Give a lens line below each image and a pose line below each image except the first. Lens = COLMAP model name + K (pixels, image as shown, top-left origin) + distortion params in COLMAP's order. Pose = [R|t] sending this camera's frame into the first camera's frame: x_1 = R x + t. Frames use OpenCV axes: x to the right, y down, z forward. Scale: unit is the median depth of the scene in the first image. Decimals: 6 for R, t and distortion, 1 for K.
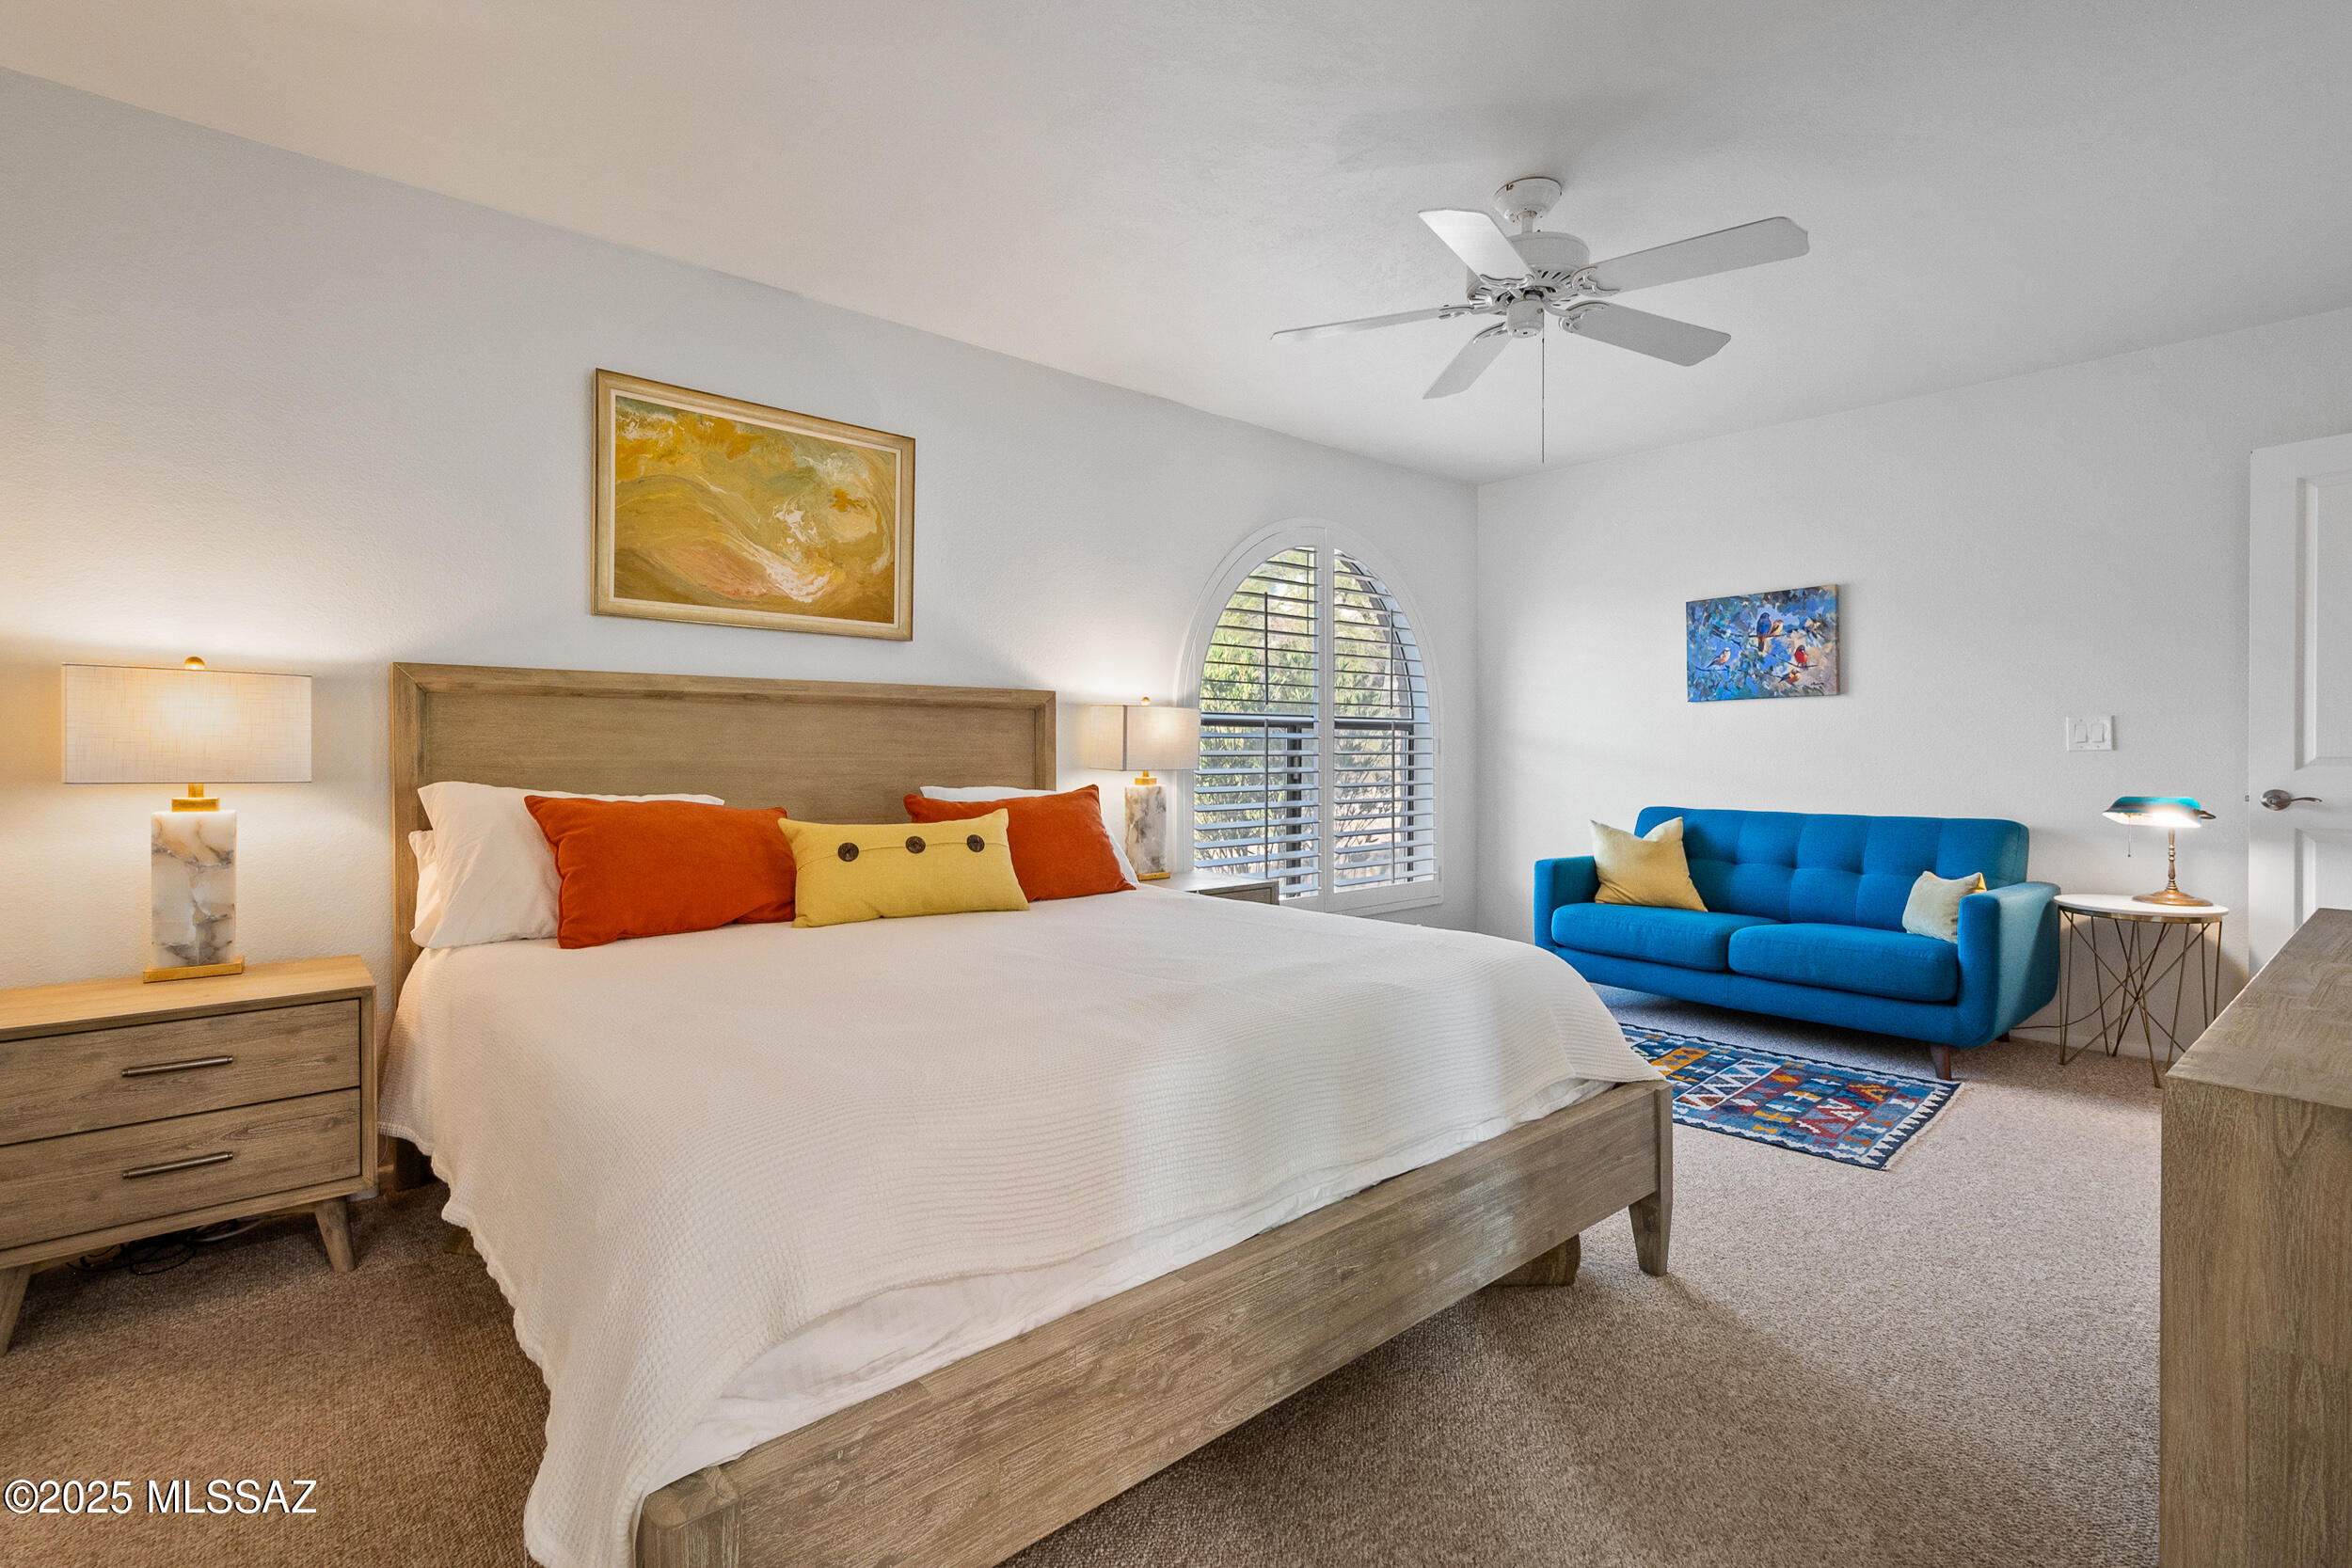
lens RADIAL K [[1081.4, 0, 1174.4], [0, 1081.4, 760.6], [0, 0, 1]] dist [0.002698, -0.000316]
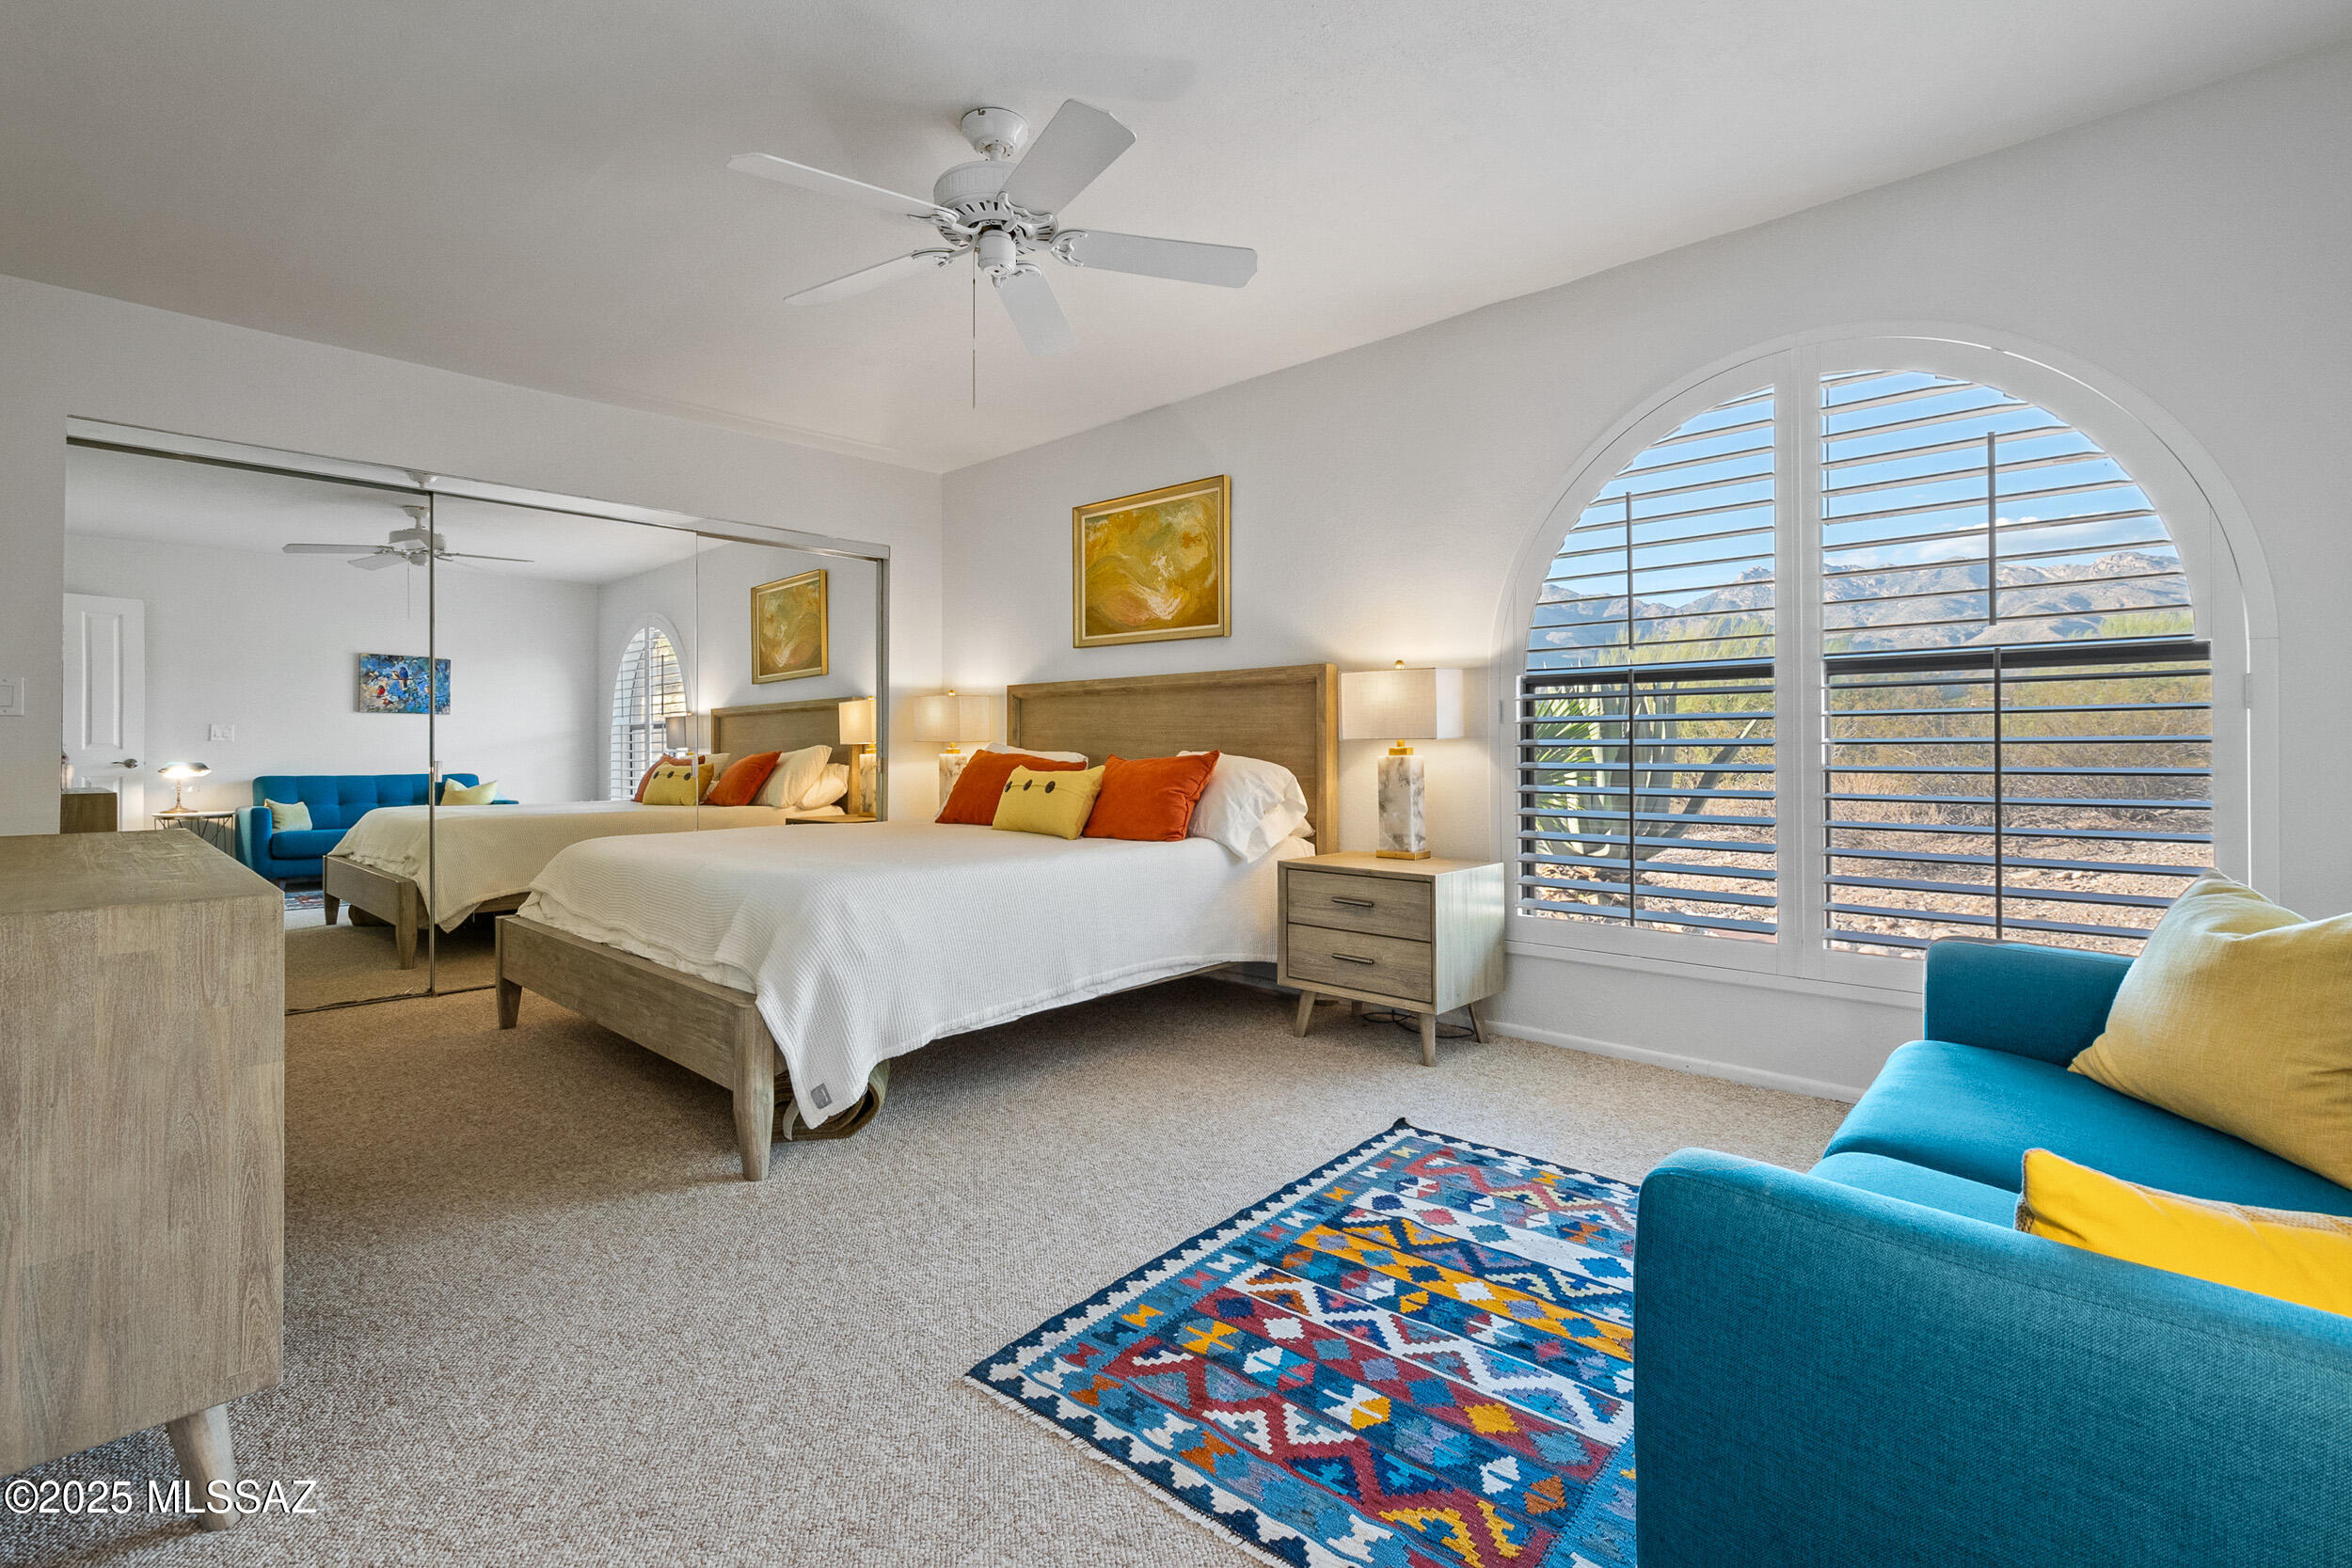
lens RADIAL K [[1042.3, 0, 1173.7], [0, 1042.3, 757.0], [0, 0, 1]] dist [0.001144, -0.000833]
pose [[0.111804, 0.028097, -0.993333, 1.006409], [0.014886, 0.999441, 0.029945, -0.006874], [0.993619, -0.018134, 0.111323, 0.835850]]
